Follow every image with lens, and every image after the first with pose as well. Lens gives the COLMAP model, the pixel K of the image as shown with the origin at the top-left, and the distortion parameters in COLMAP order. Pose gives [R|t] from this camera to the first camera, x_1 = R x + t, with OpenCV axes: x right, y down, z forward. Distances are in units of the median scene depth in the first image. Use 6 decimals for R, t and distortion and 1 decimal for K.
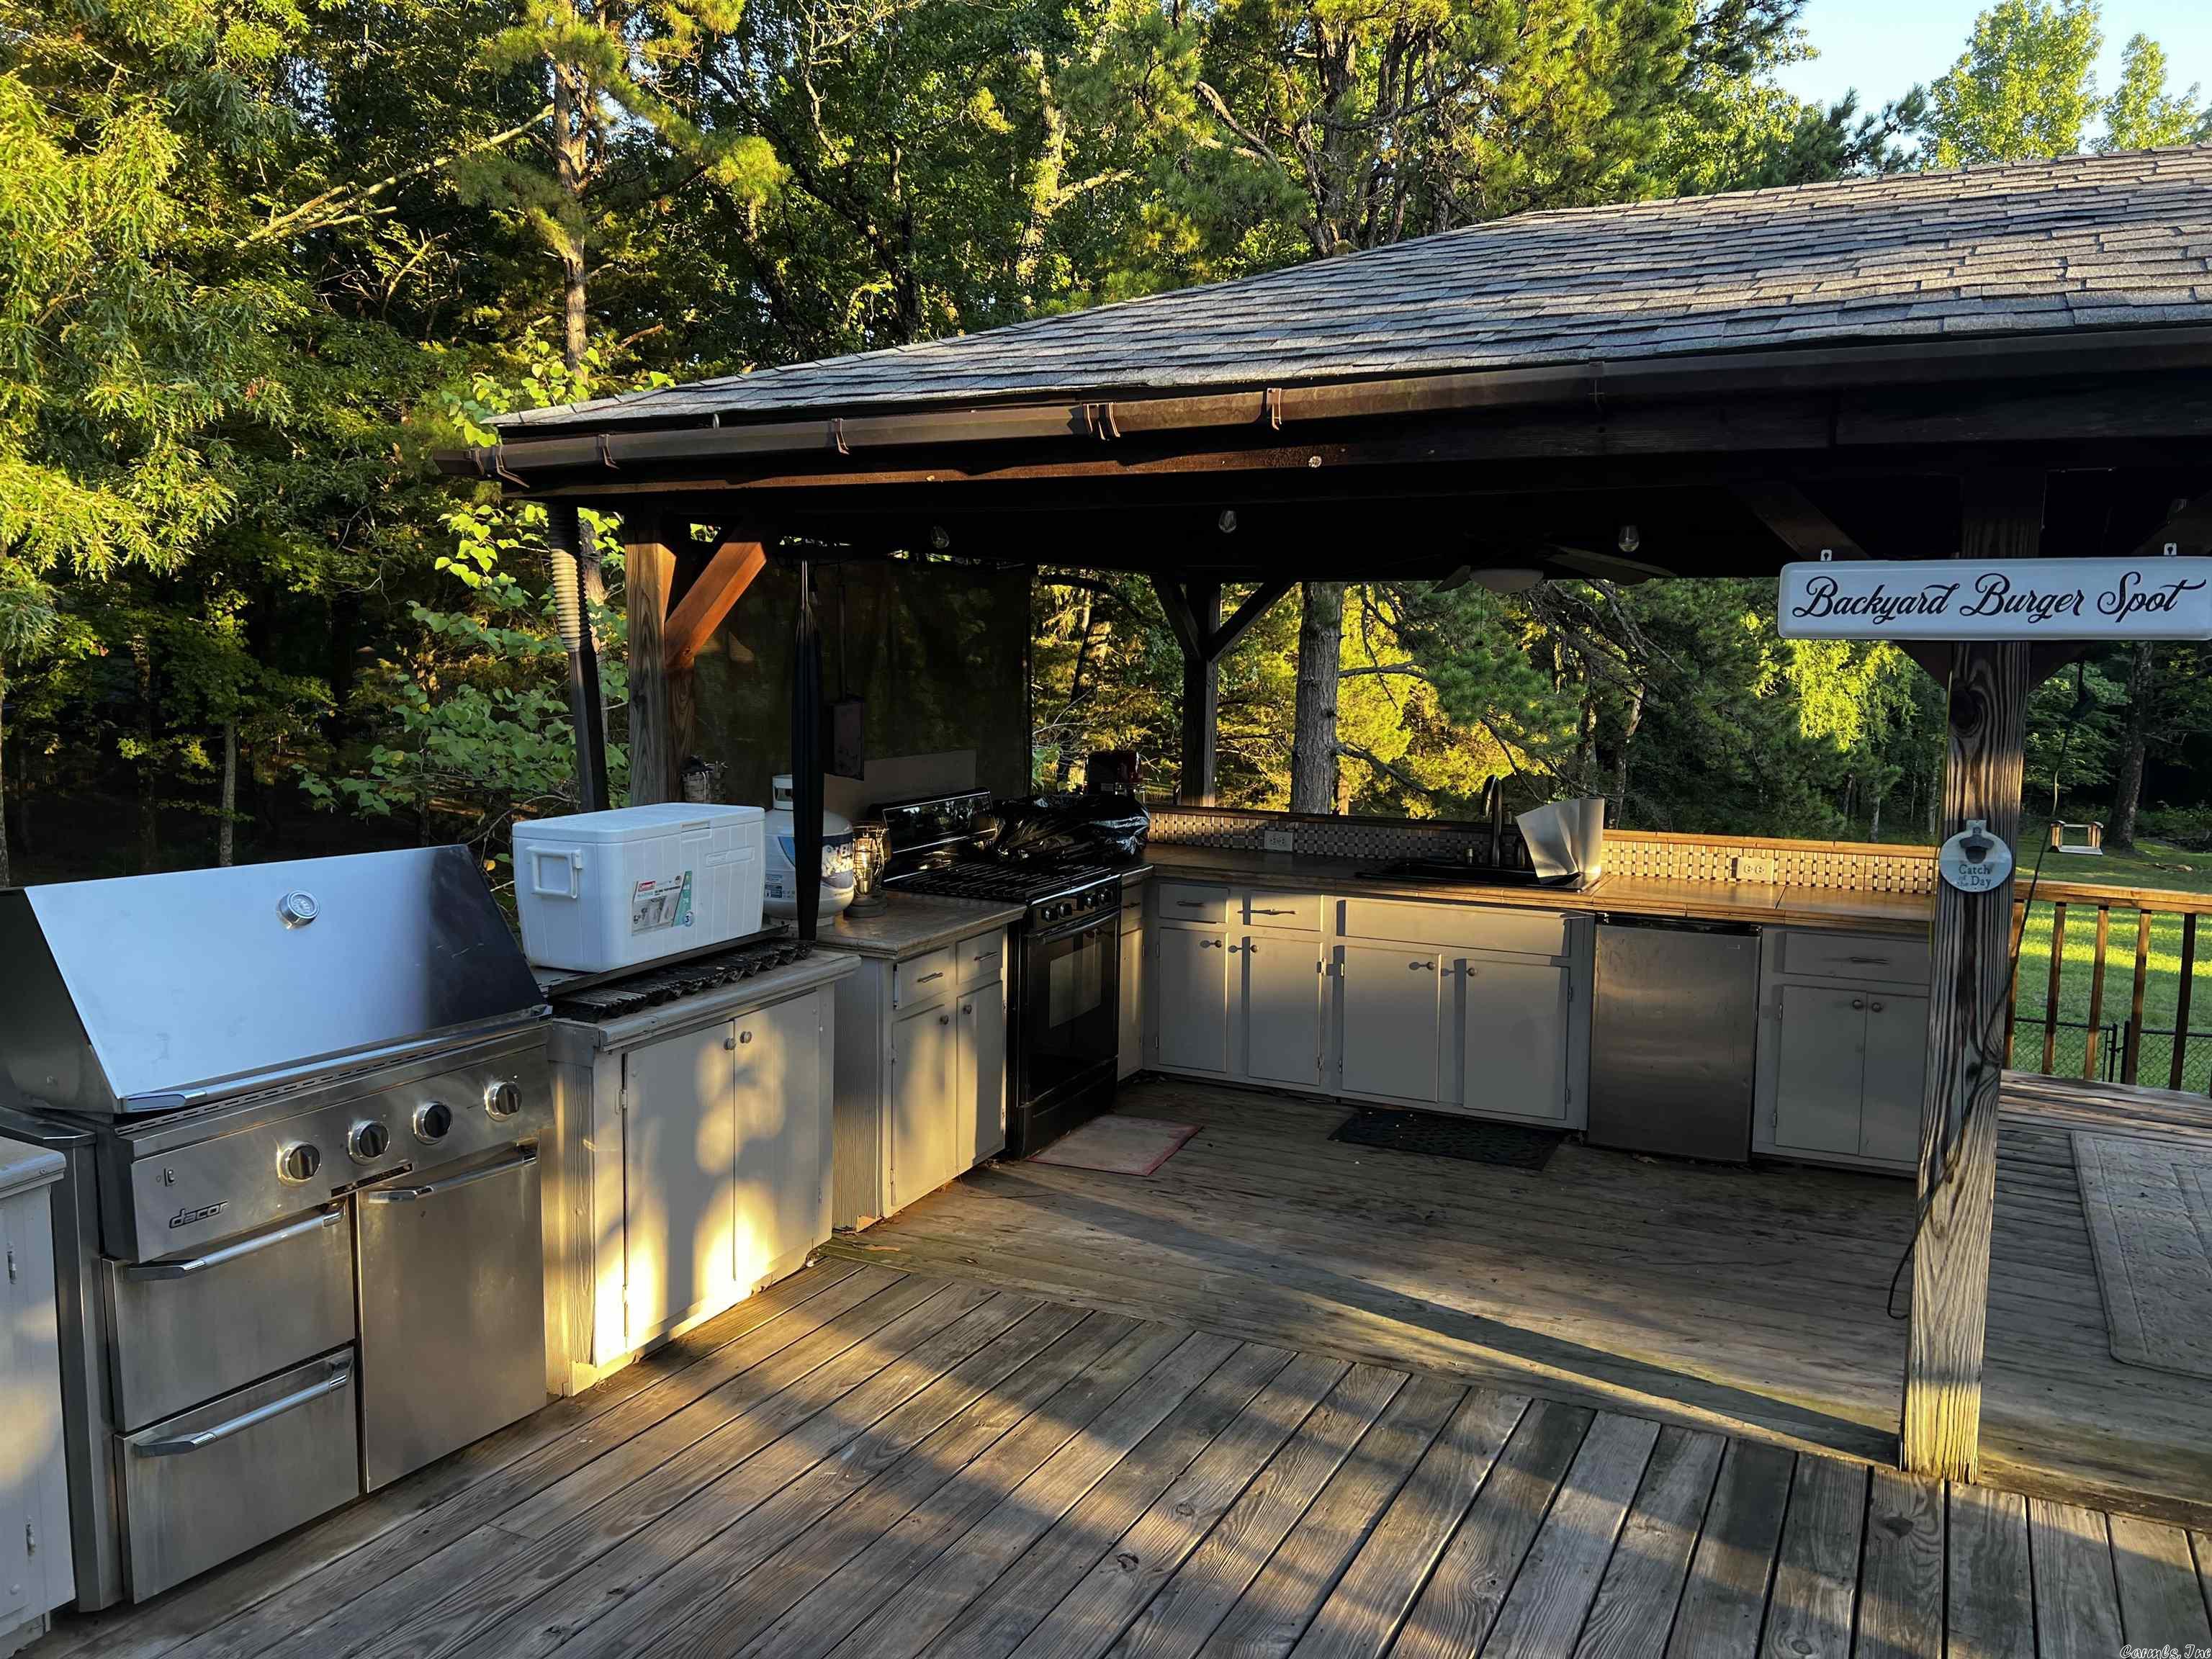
lens RADIAL K [[1658.6, 0, 1110.7], [0, 1658.6, 842.6], [0, 0, 1]] dist [0.072091, -0.095318]
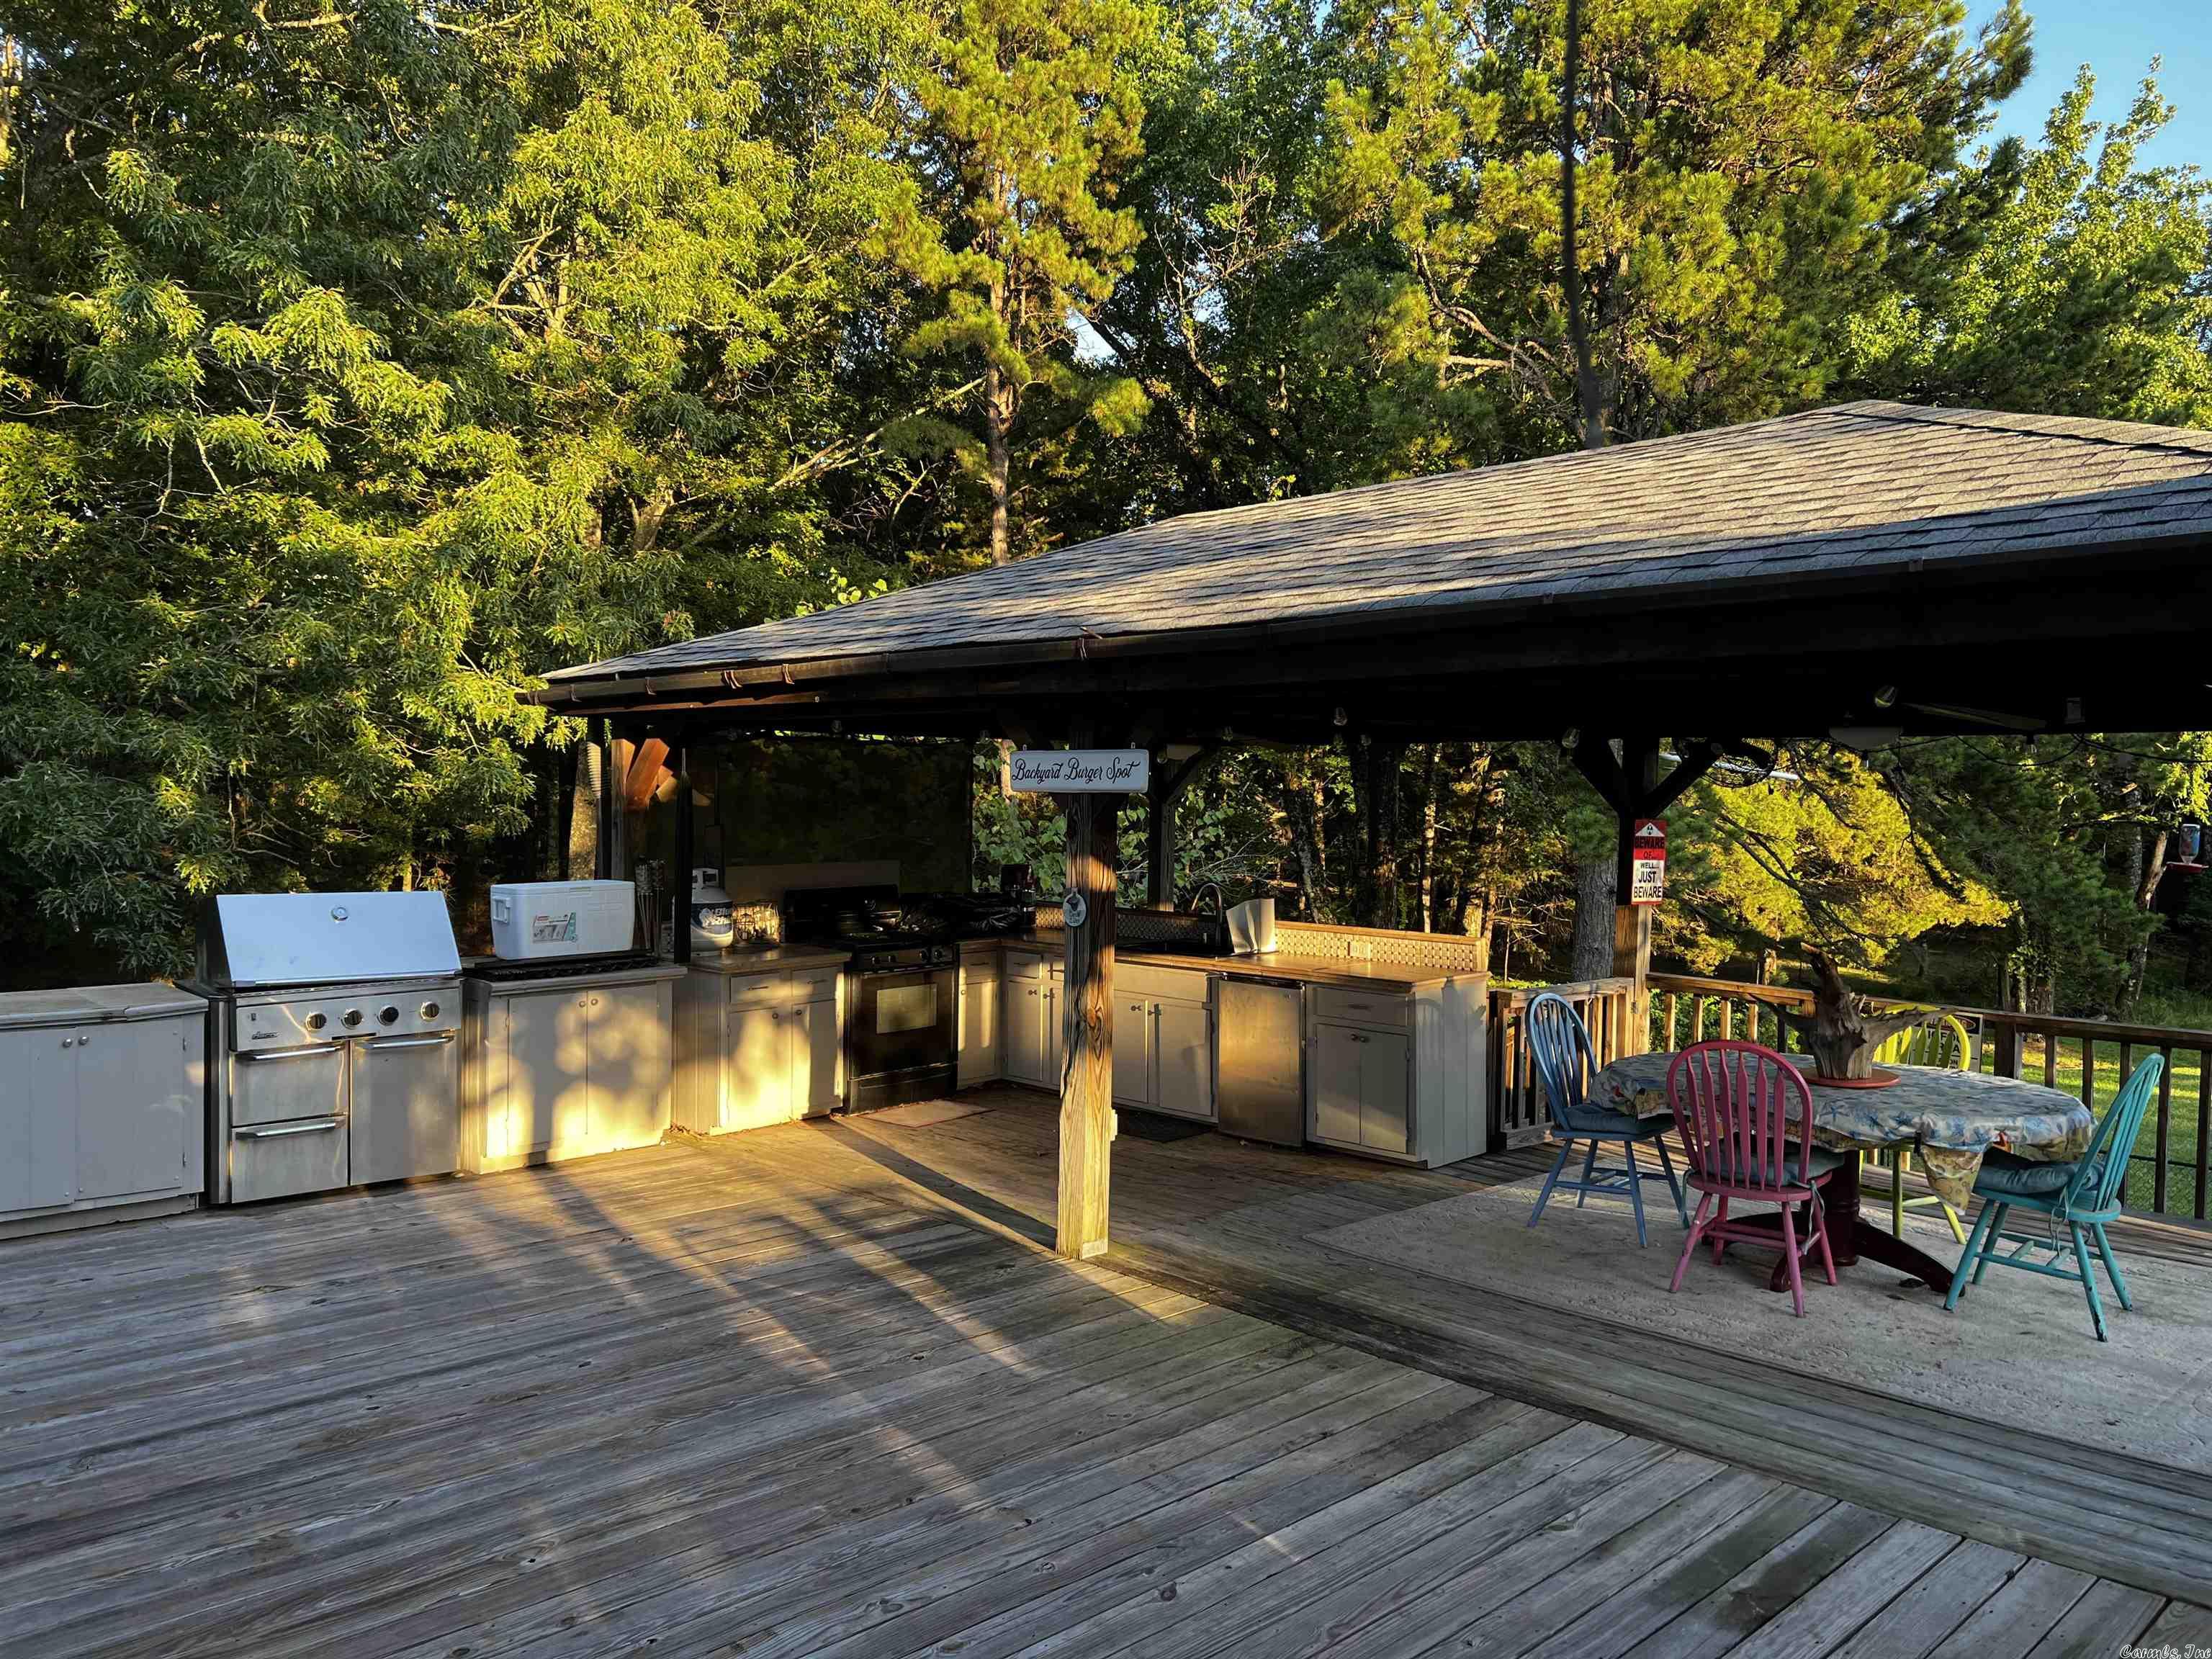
lens RADIAL K [[1658.6, 0, 1110.7], [0, 1658.6, 842.6], [0, 0, 1]] dist [0.072091, -0.095318]
pose [[0.942084, 0.007716, -0.335288, 0.818382], [-0.036629, 0.996122, -0.079994, 0.056845], [0.333370, 0.087642, 0.938714, -0.501106]]
